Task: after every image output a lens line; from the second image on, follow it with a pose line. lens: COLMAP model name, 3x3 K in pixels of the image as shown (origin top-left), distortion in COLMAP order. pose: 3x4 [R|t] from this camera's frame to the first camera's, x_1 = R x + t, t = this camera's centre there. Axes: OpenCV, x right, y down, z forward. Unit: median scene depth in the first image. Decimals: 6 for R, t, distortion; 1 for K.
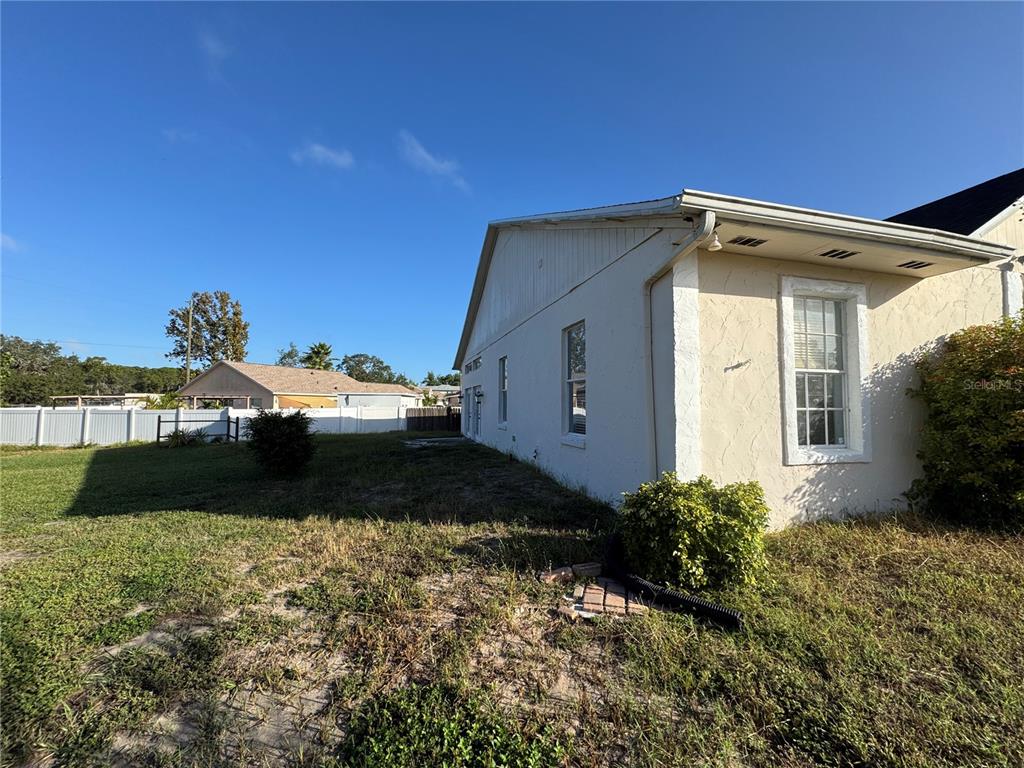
lens RADIAL K [[409.0, 0, 512.3], [0, 409.0, 384.0], [0, 0, 1]] dist [-0.003196, 0.000280]
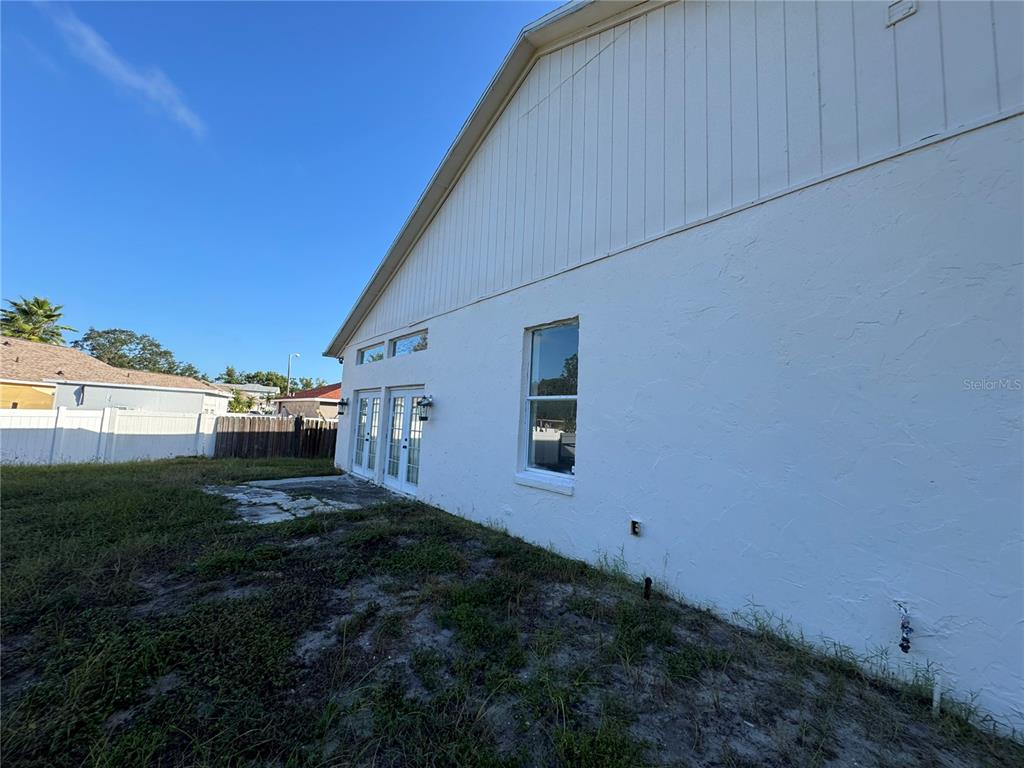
lens RADIAL K [[409.0, 0, 512.5], [0, 409.0, 383.4], [0, 0, 1]] dist [-0.003196, 0.000280]
pose [[0.911762, 0.078297, 0.403187, -0.064959], [-0.066194, 0.996841, -0.043893, 0.006191], [-0.405350, 0.013331, 0.914064, 0.175393]]
